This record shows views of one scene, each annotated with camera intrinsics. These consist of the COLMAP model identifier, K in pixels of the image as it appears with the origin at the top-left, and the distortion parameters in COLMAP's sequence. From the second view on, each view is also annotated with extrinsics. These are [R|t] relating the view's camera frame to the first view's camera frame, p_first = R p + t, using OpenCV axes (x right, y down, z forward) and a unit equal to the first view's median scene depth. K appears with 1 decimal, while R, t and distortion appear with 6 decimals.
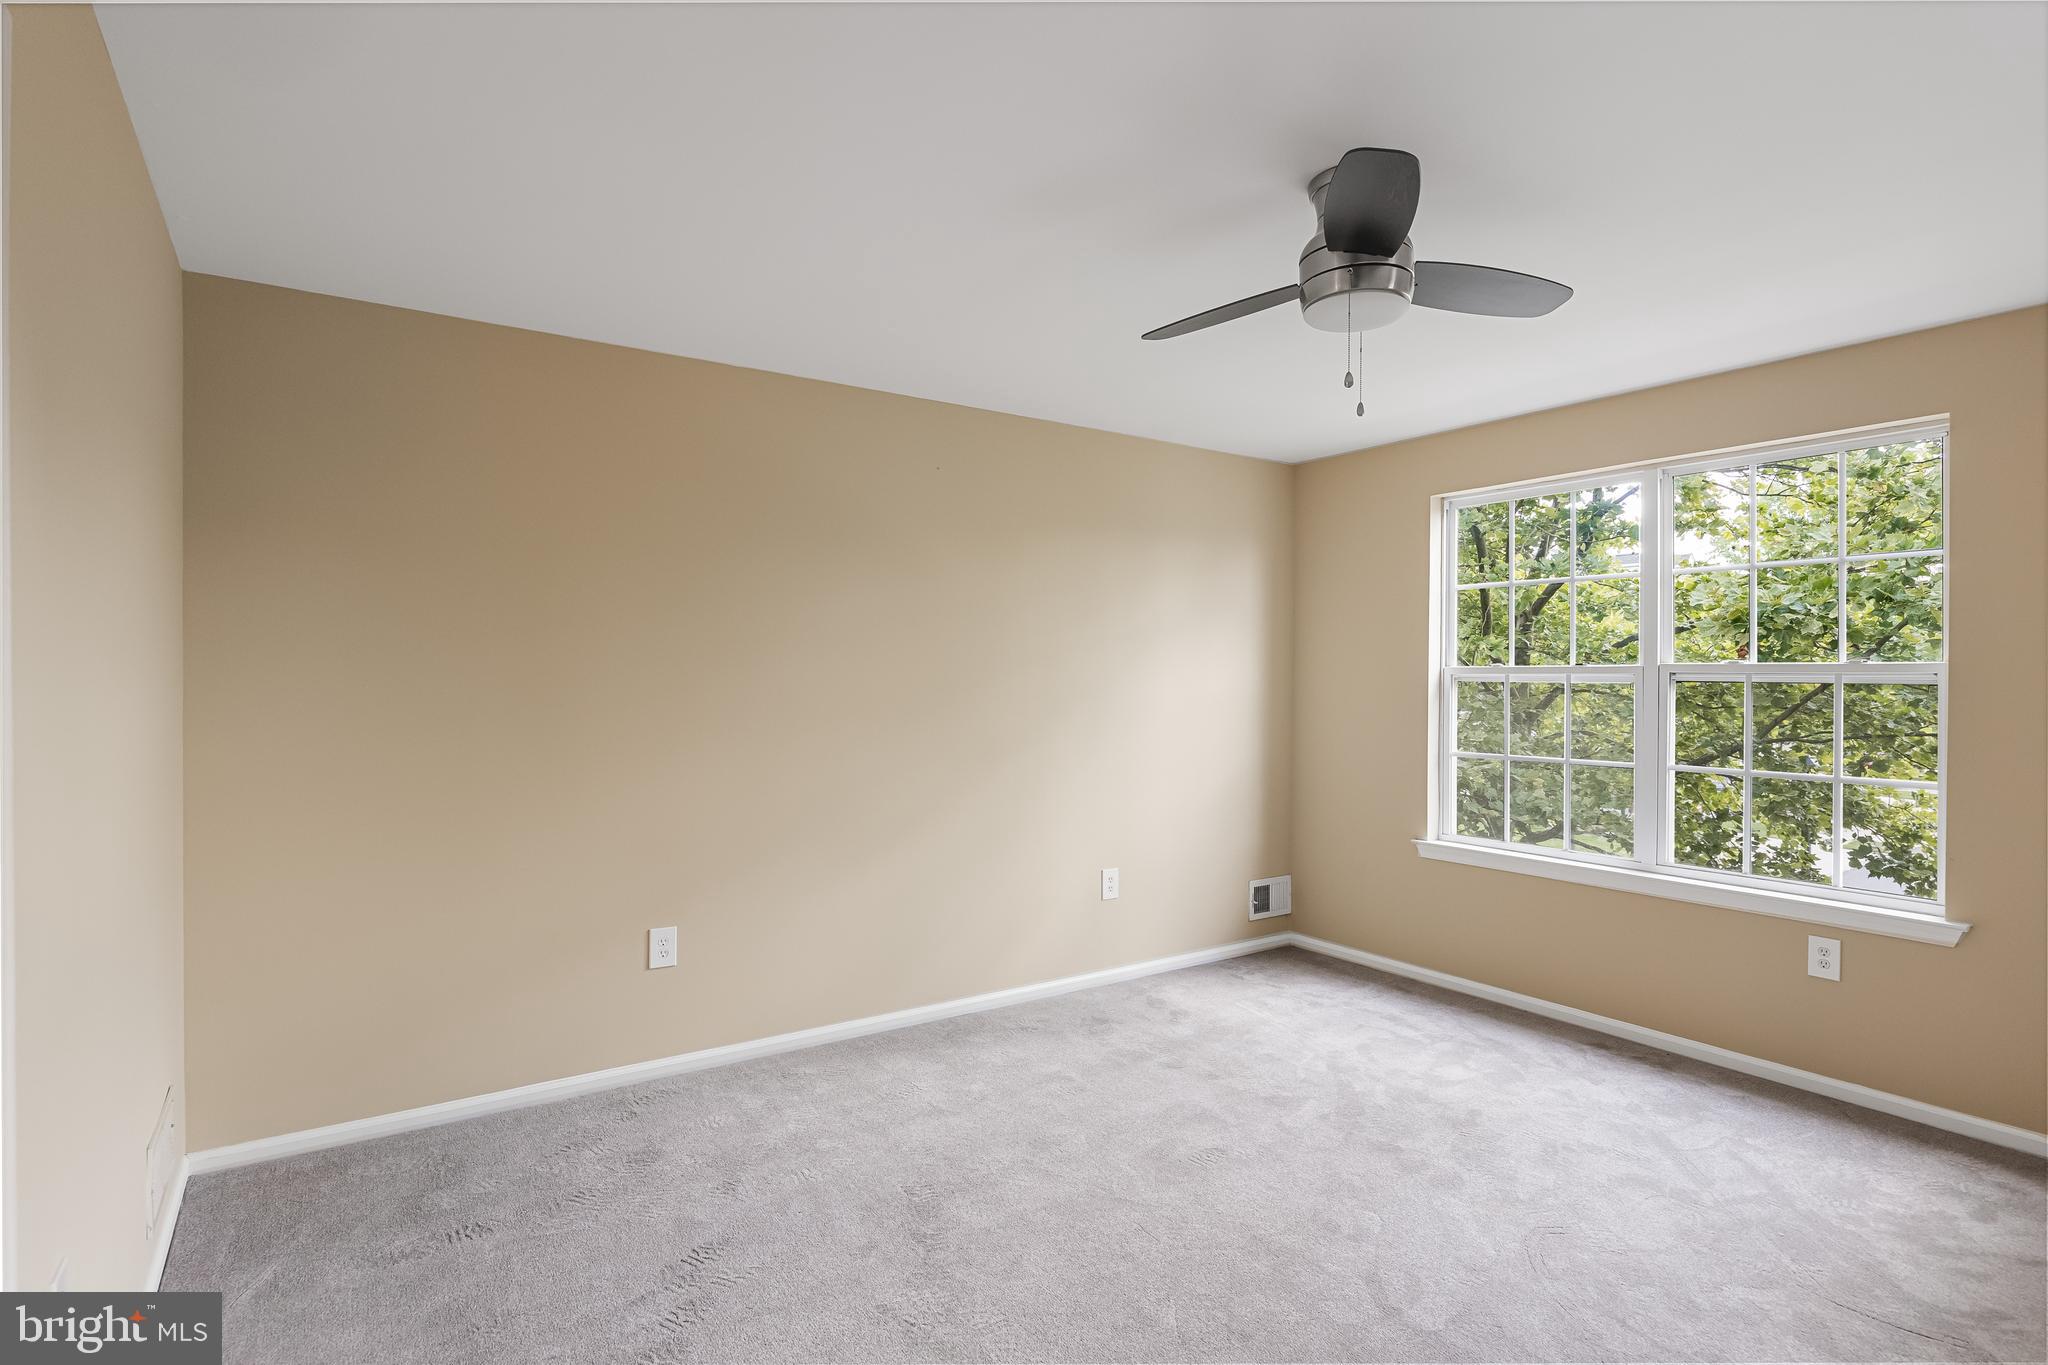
lens RADIAL K [[1050.2, 0, 1024.0], [0, 1050.2, 682.5], [0, 0, 1]] dist [0.001660, 0.000221]
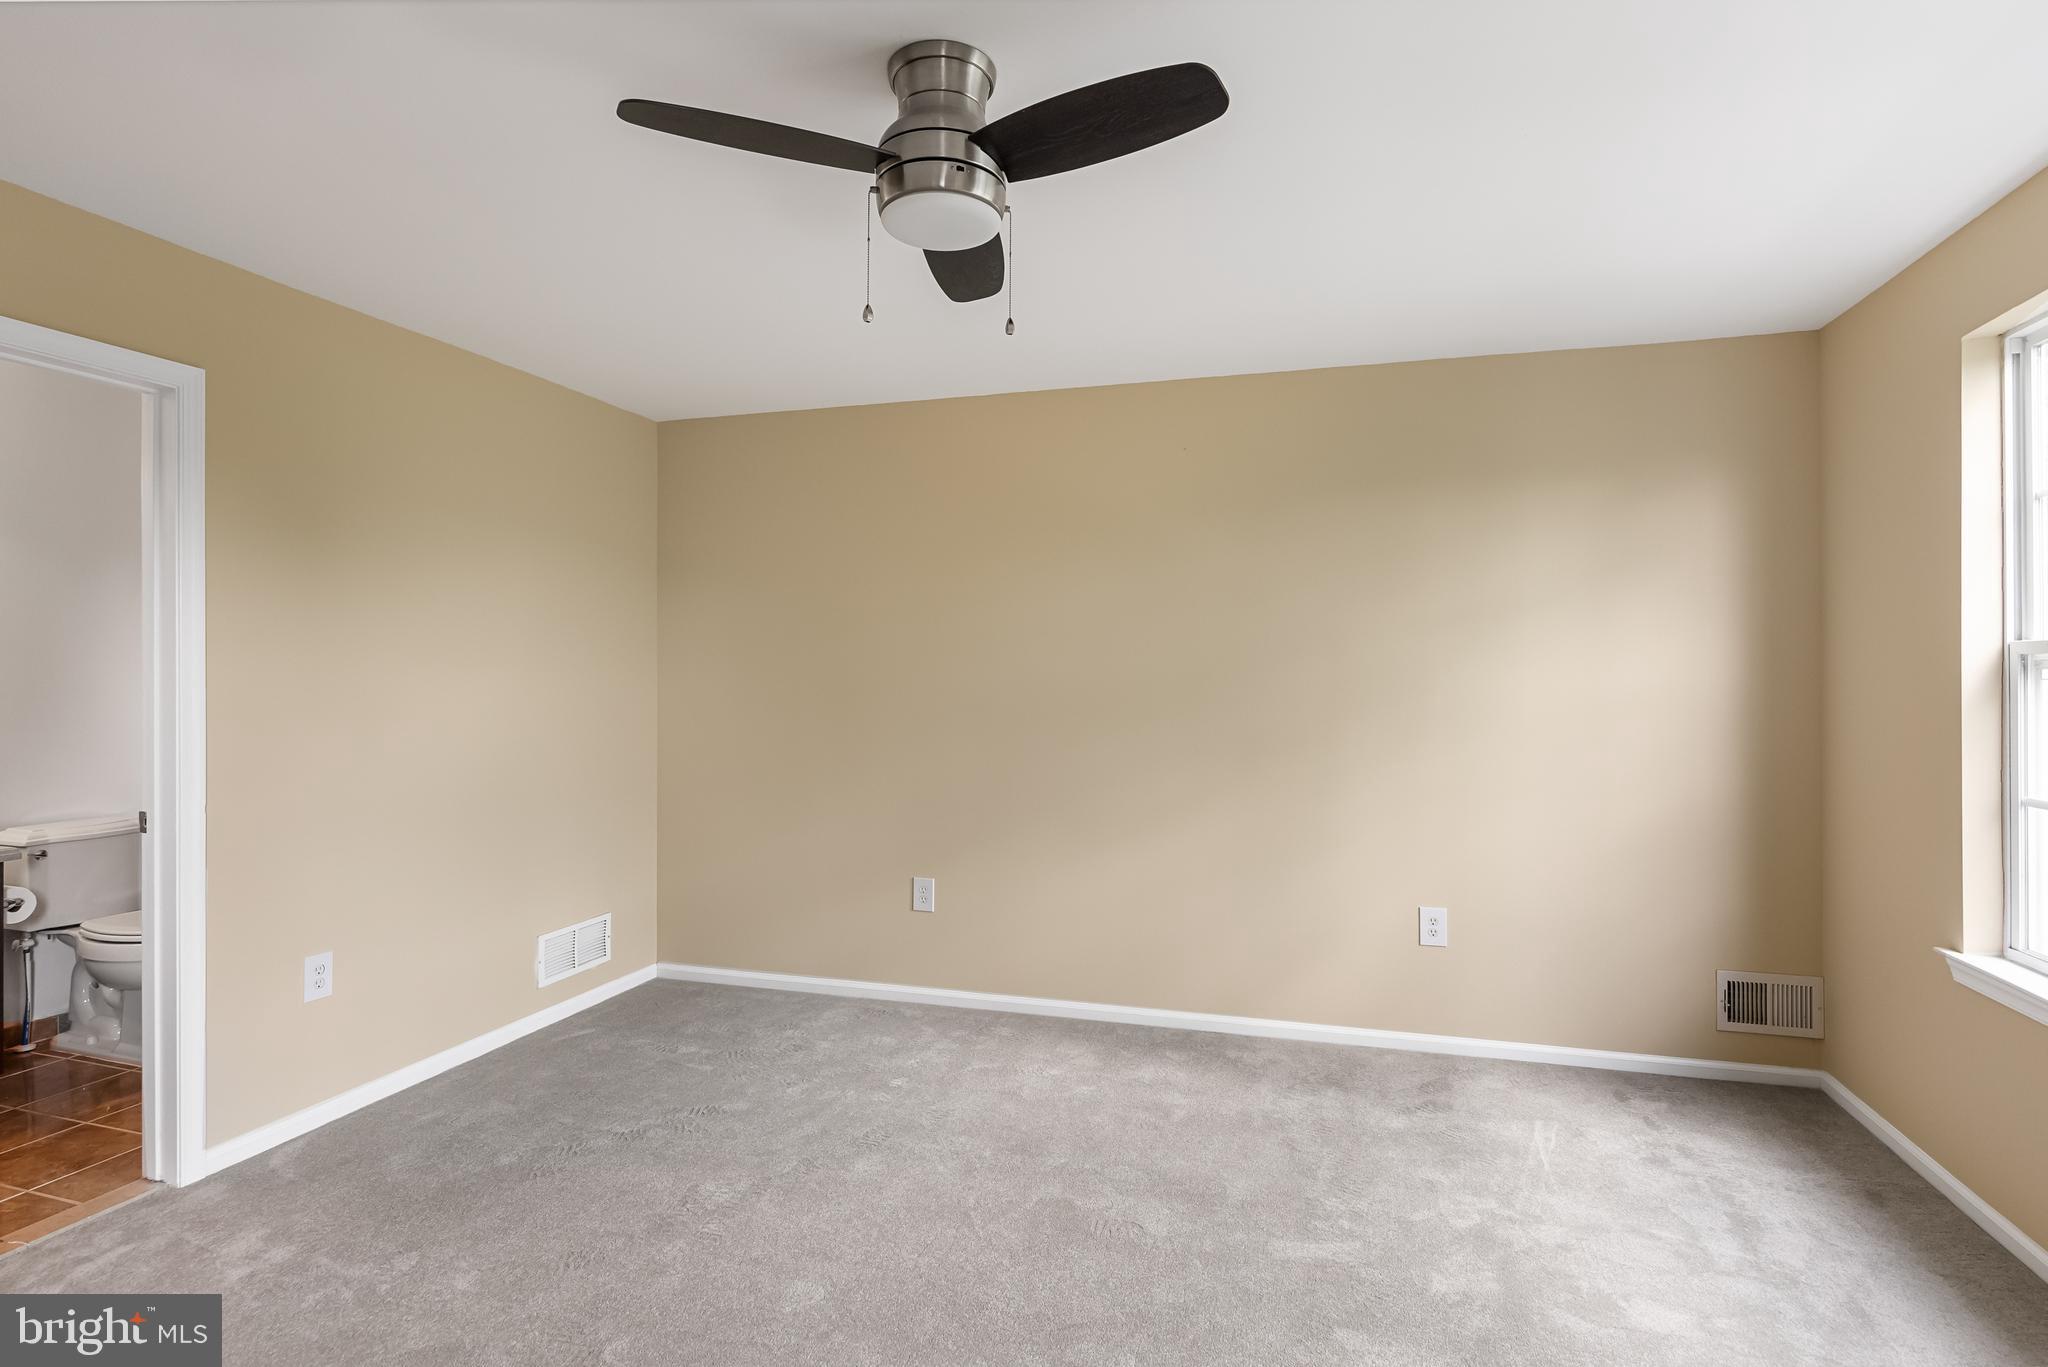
lens RADIAL K [[1081.8, 0, 1024.0], [0, 1081.8, 683.5], [0, 0, 1]] dist [-0.003496, -0.000986]
pose [[0.625483, 0.010745, -0.780164, 0.545371], [-0.002549, 0.999928, 0.011728, 0.001650], [0.780234, -0.005347, 0.625465, 0.270639]]
